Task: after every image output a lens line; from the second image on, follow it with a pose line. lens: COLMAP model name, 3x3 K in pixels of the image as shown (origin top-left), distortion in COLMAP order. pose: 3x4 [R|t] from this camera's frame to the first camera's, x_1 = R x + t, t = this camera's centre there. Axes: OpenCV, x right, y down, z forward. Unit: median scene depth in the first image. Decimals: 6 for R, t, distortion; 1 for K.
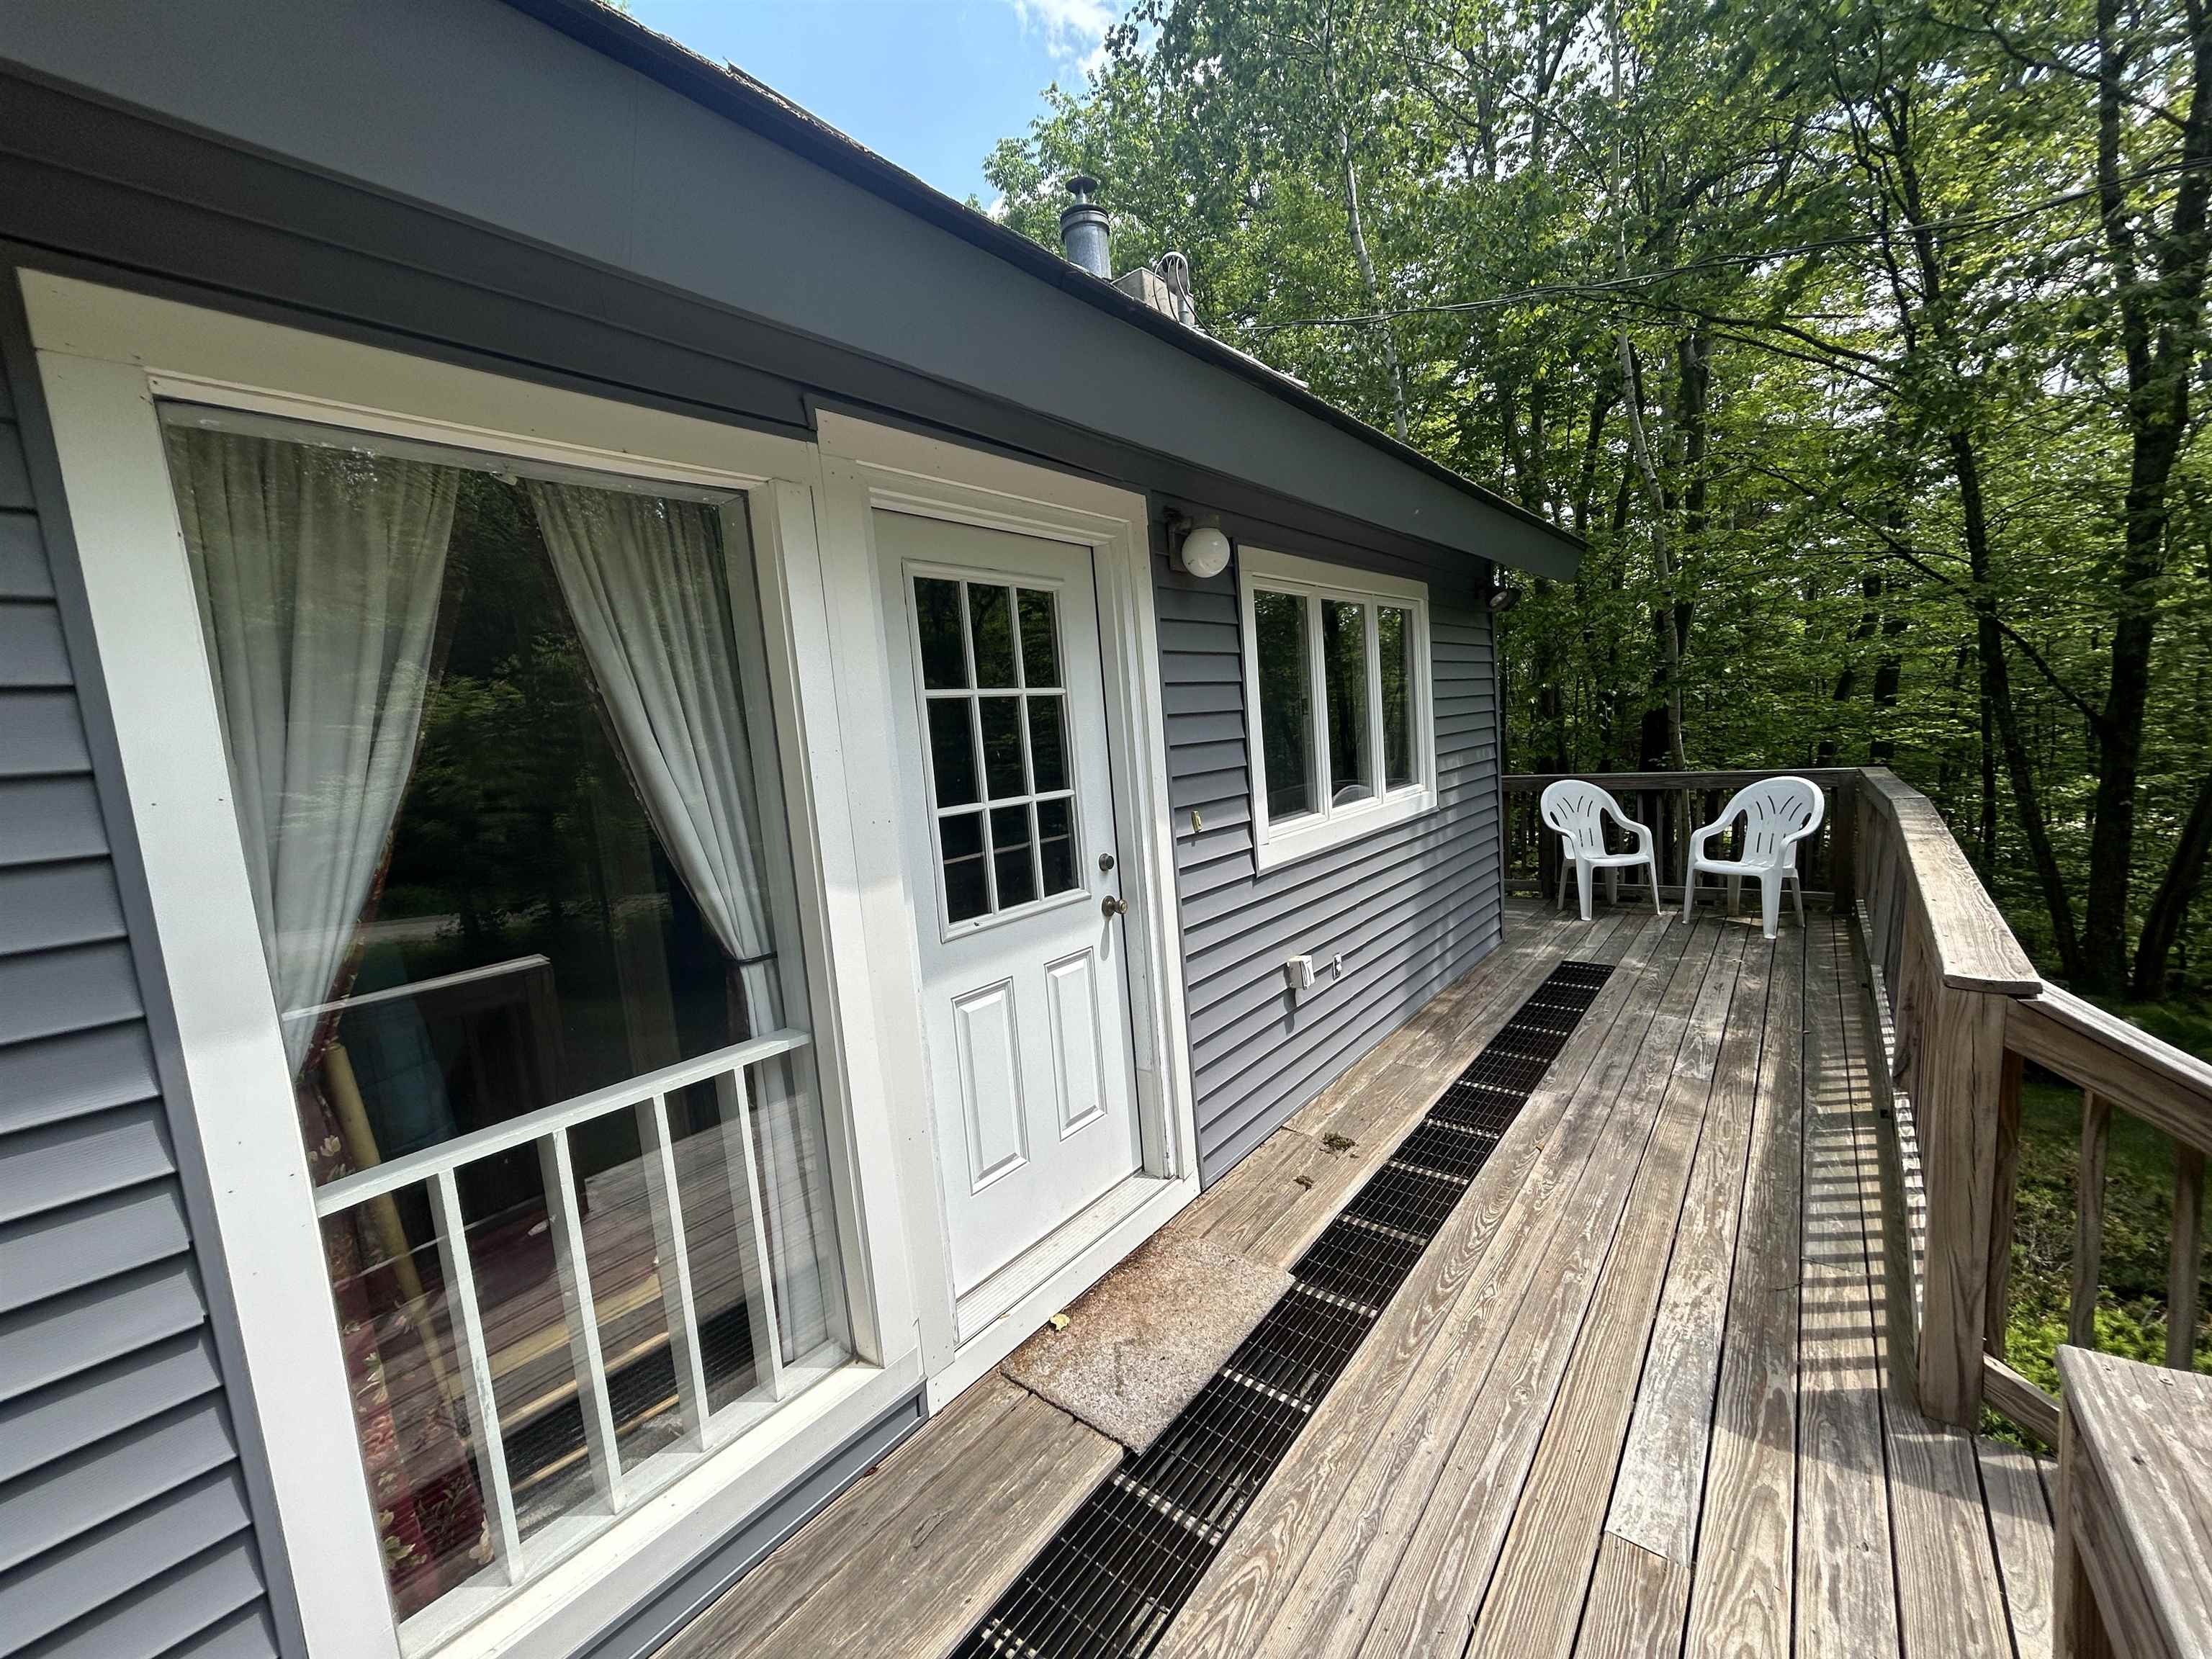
lens RADIAL K [[889.3, 0, 1113.1], [0, 889.3, 829.6], [0, 0, 1]] dist [-0.001684, -0.000229]
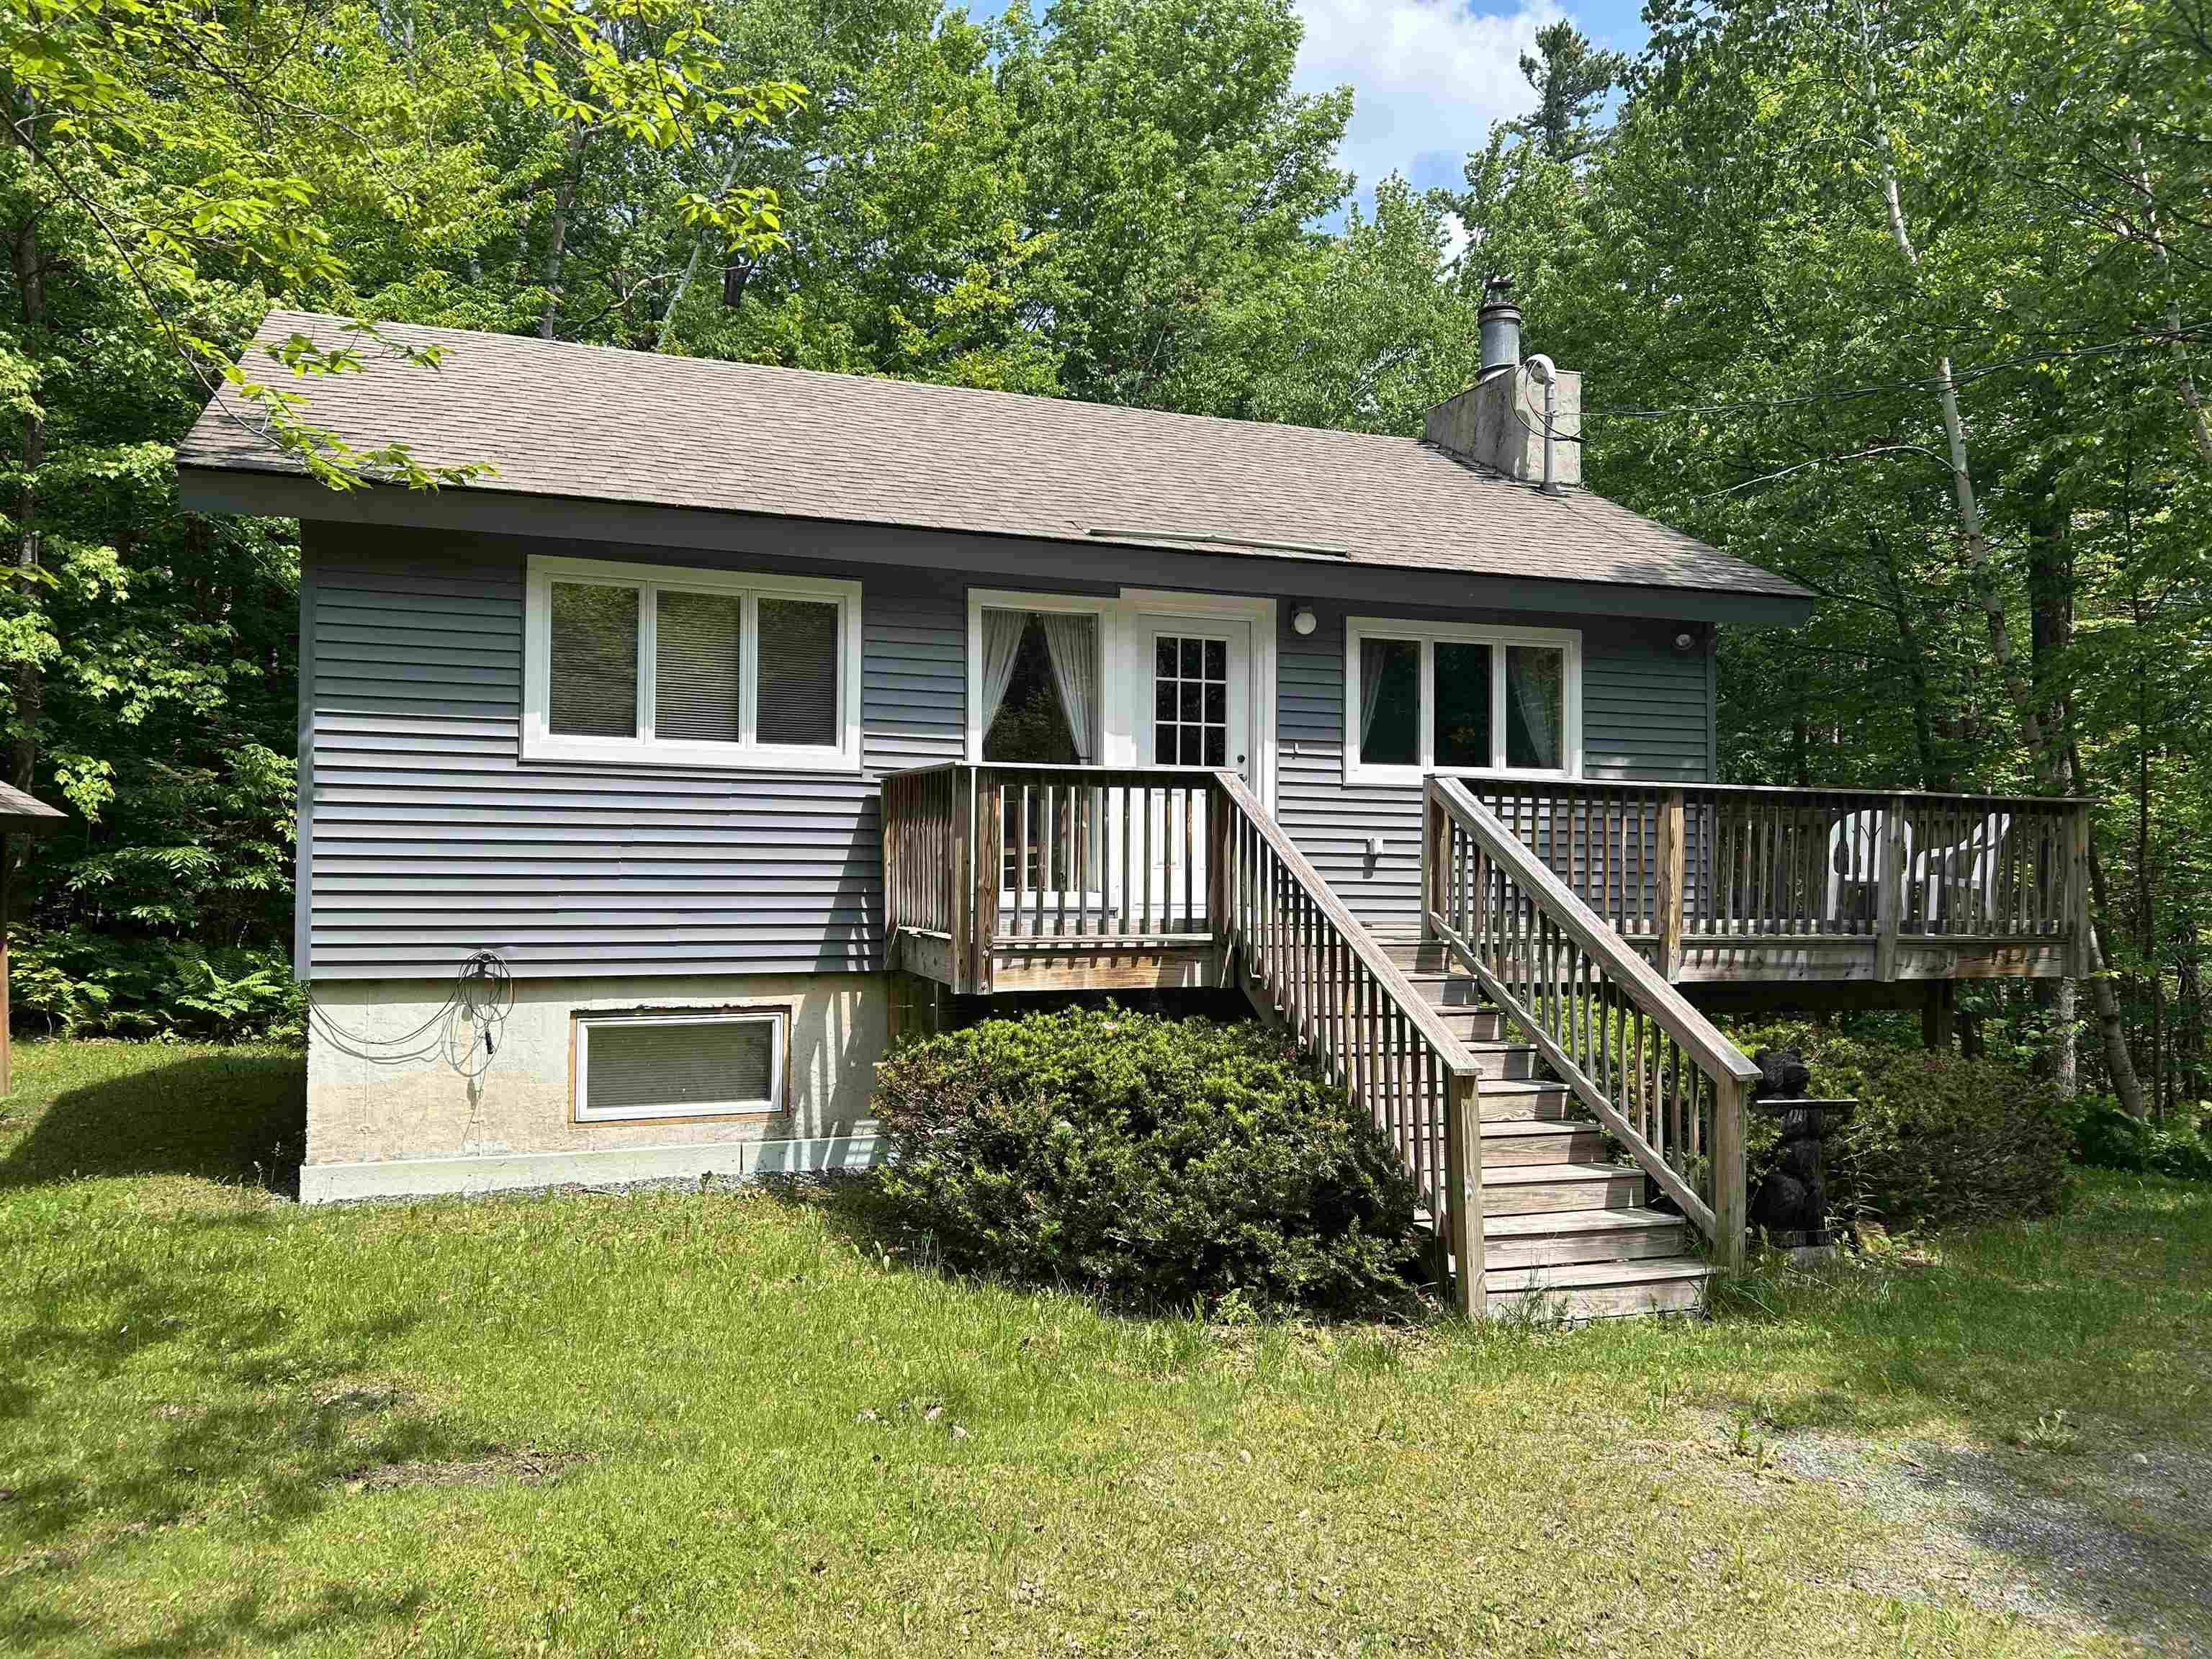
lens RADIAL K [[1668.5, 0, 1107.1], [0, 1668.5, 830.6], [0, 0, 1]] dist [0.008701, 0.003417]
pose [[0.840602, 0.079837, -0.535737, 2.009421], [-0.136058, 0.988488, -0.066174, 0.550071], [0.524287, 0.128517, 0.841788, -2.744325]]
